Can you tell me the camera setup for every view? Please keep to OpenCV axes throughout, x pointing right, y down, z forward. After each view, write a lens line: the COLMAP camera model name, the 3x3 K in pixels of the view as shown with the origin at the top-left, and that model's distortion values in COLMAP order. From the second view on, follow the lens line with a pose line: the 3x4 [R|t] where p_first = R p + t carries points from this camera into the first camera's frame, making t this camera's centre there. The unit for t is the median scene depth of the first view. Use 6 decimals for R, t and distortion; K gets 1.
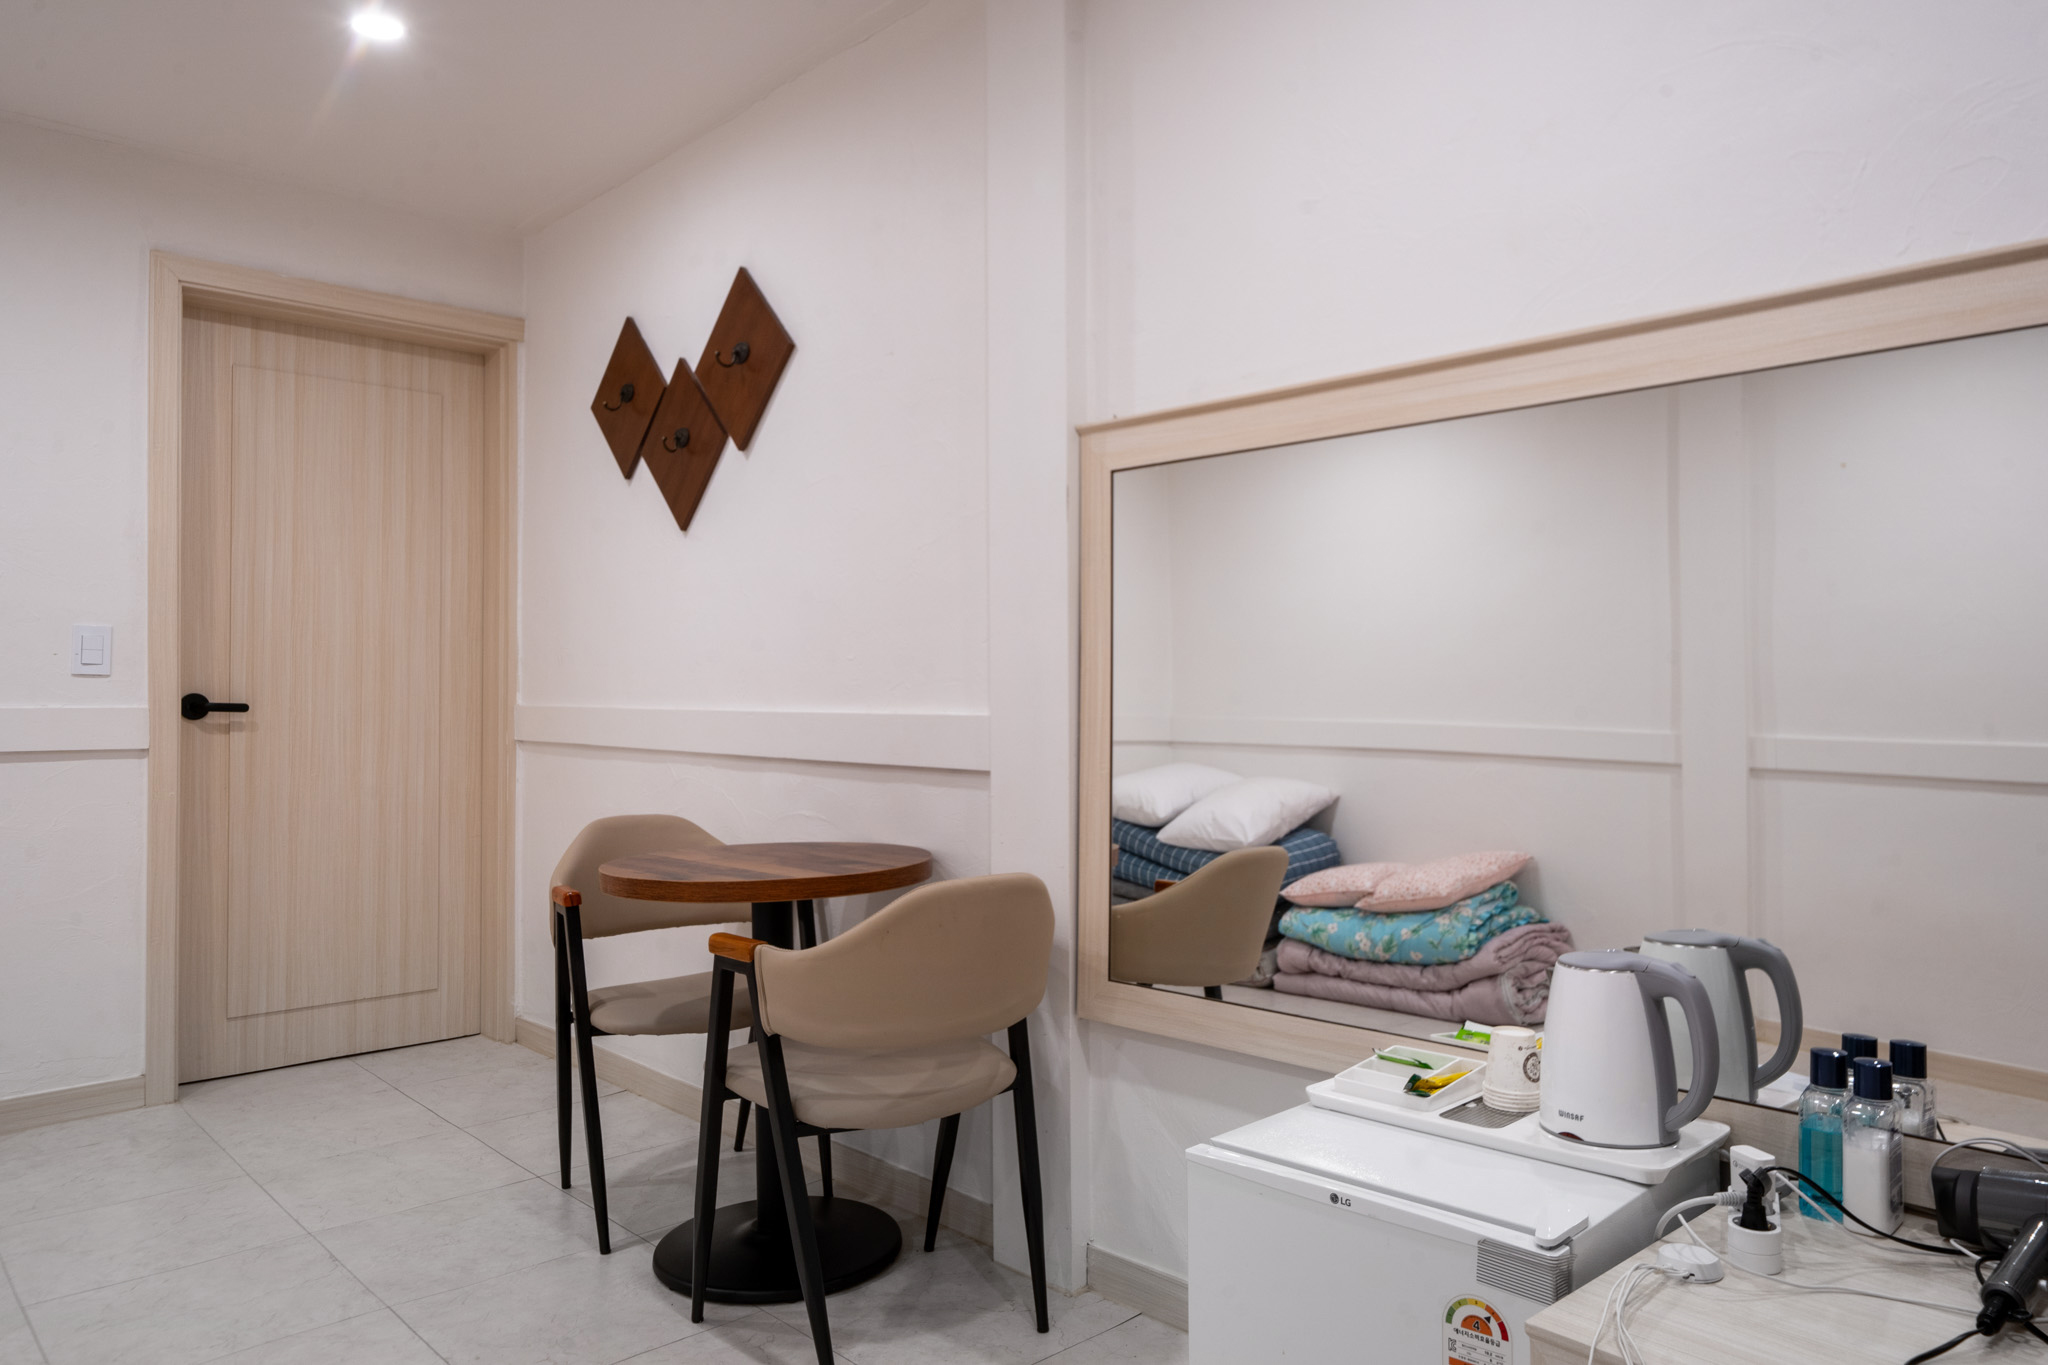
lens RADIAL K [[1409.6, 0, 1071.4], [0, 1409.6, 681.0], [0, 0, 1]] dist [0.008938, 0.001765]
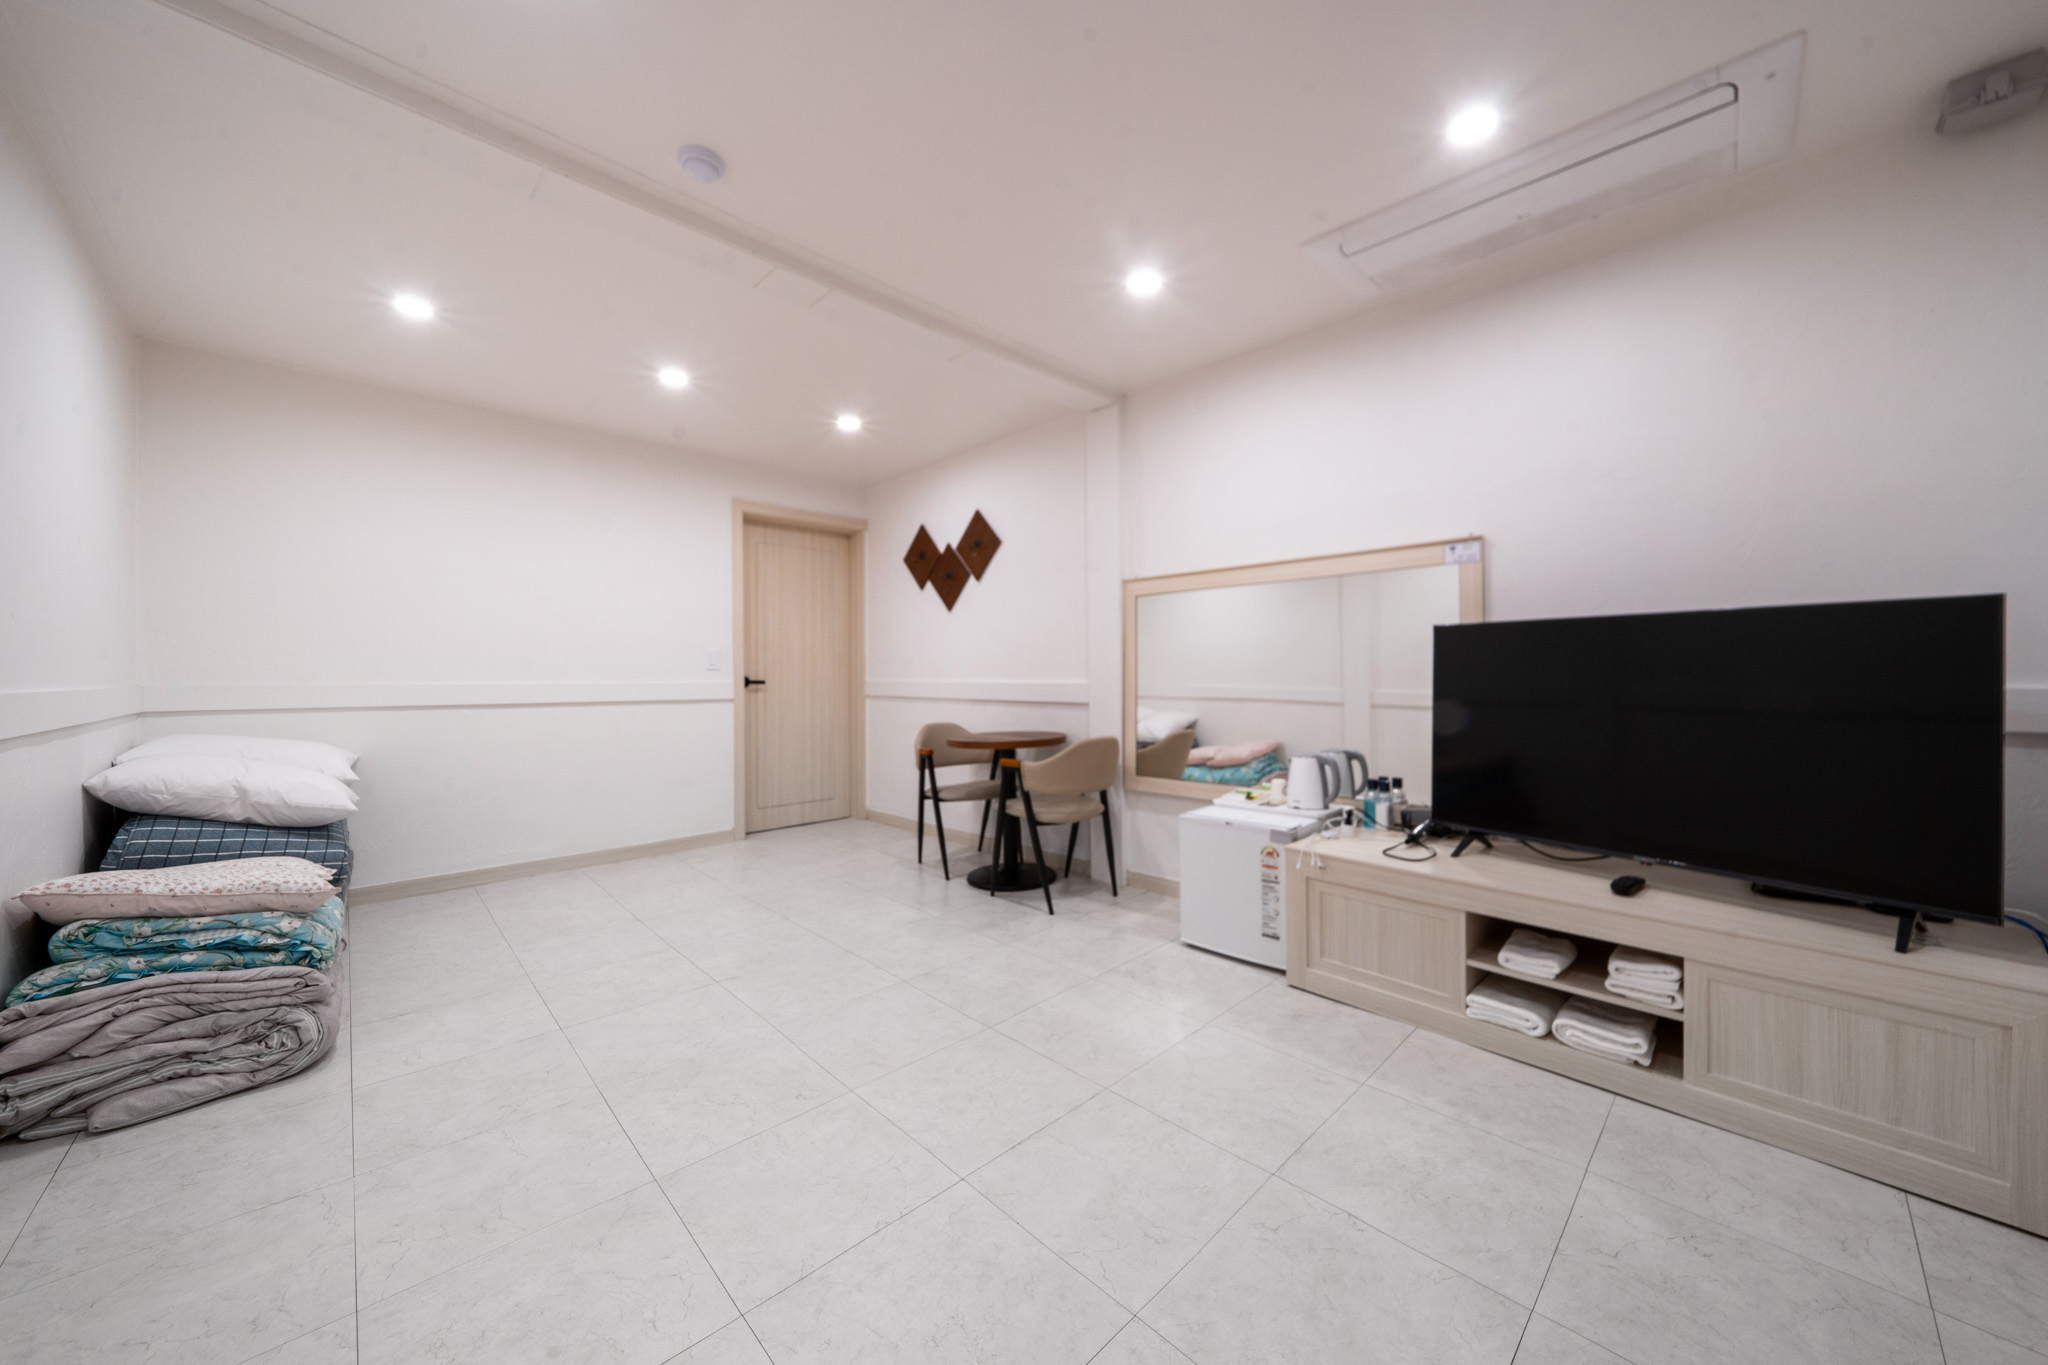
lens RADIAL K [[706.4, 0, 1071.2], [0, 706.4, 673.7], [0, 0, 1]] dist [0.007802, -0.000196]
pose [[0.999490, -0.005916, 0.031383, -0.103427], [0.005692, 0.999958, 0.007226, -0.002620], [-0.031424, -0.007044, 0.999481, -0.293118]]
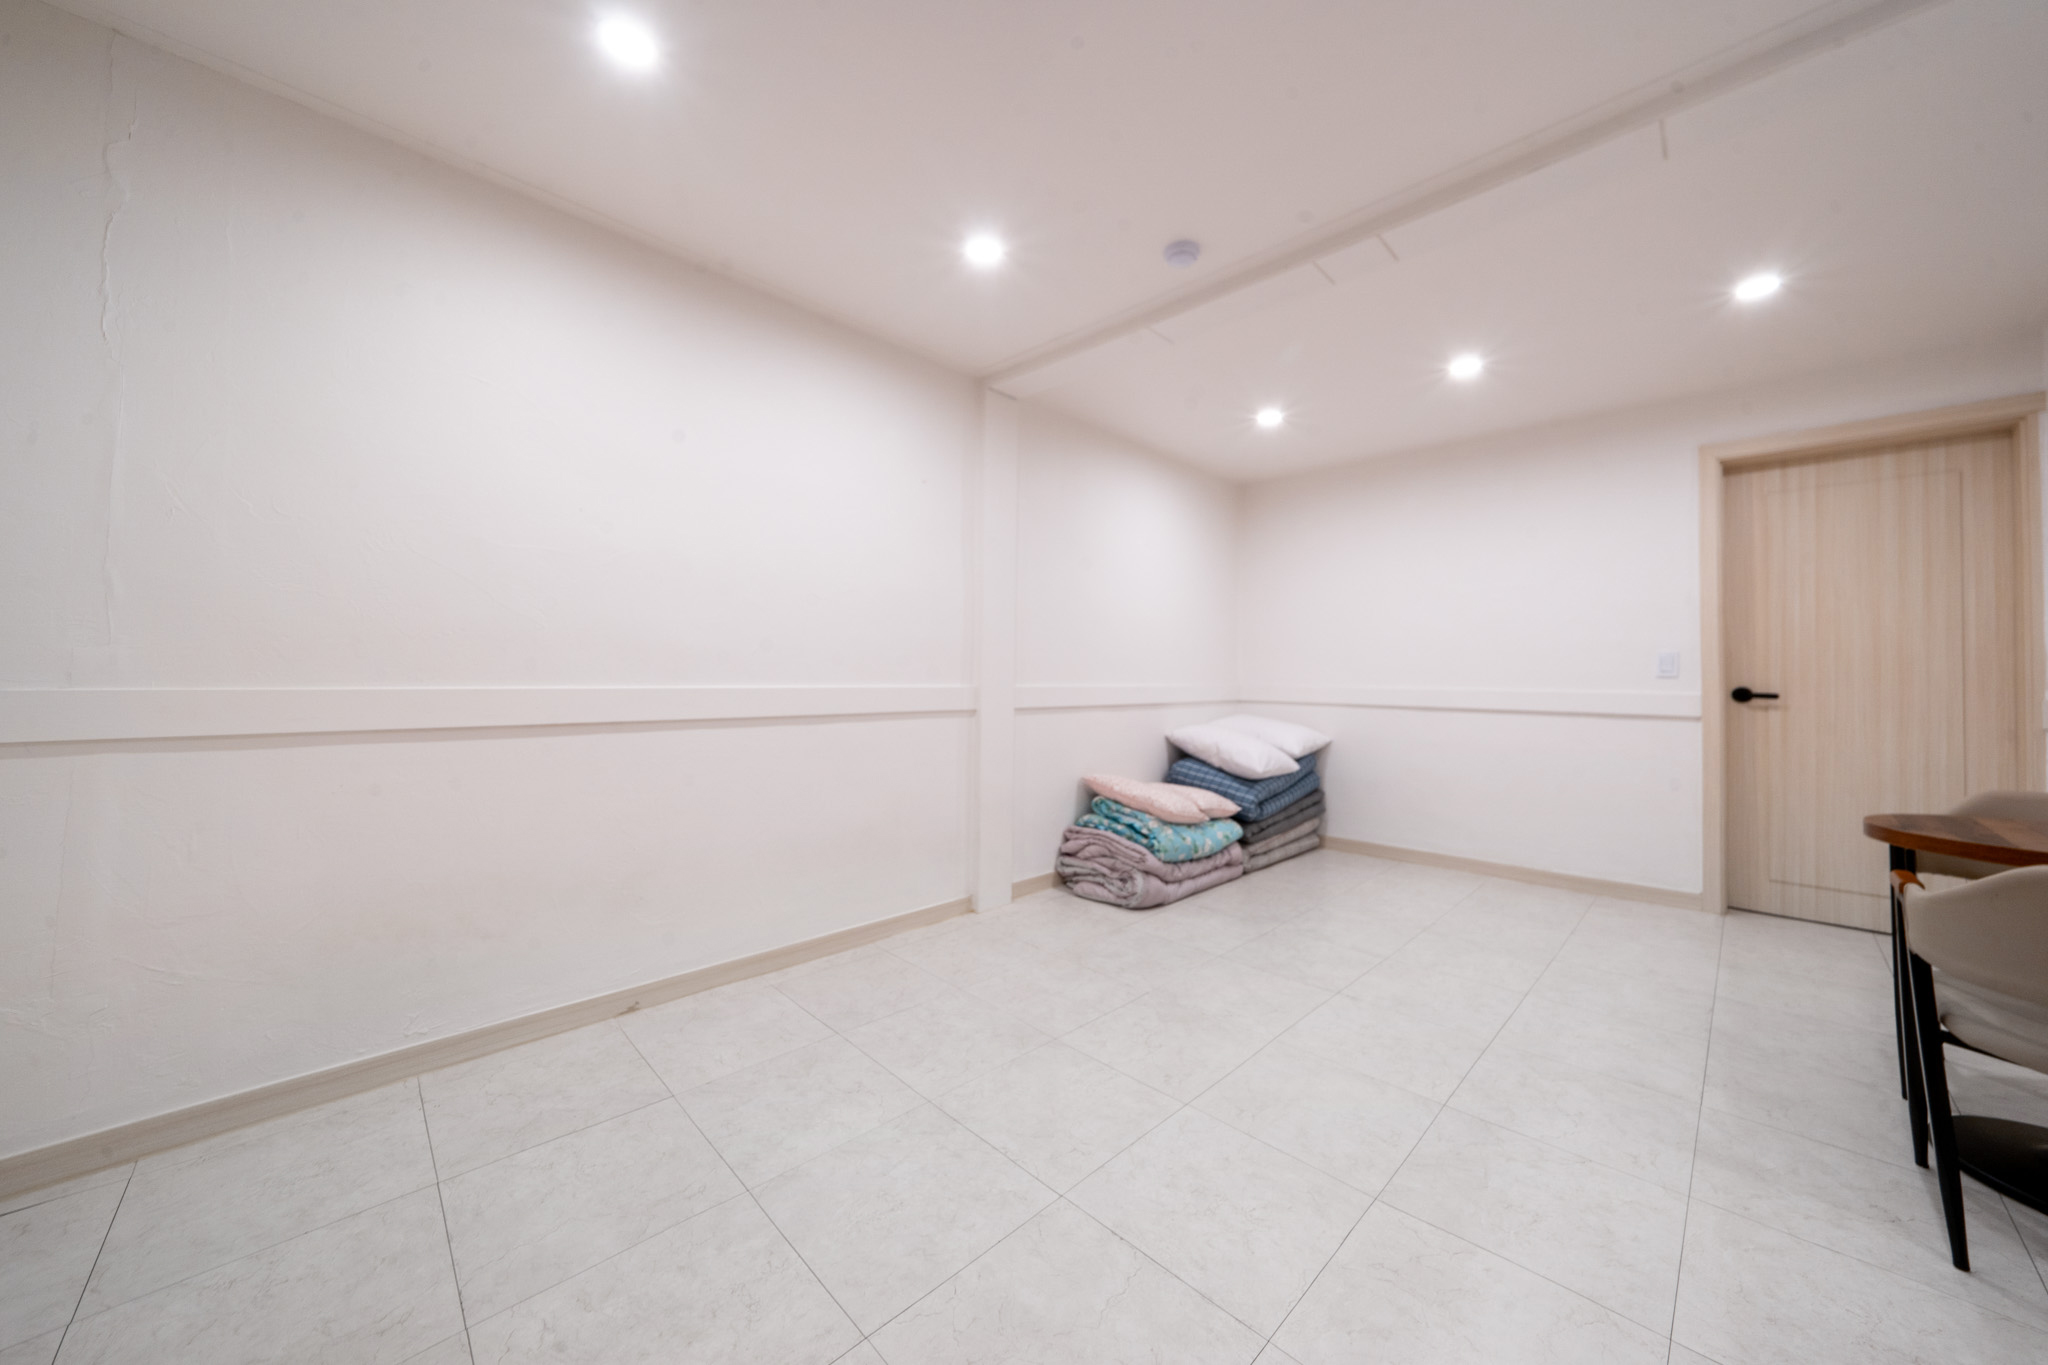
lens RADIAL K [[706.4, 0, 1021.1], [0, 706.4, 663.7], [0, 0, 1]] dist [0.007802, -0.000196]
pose [[0.036940, -0.018663, -0.999143, 0.265339], [0.000542, 0.999826, -0.018656, -0.005255], [0.999317, 0.000147, 0.036944, 0.088362]]
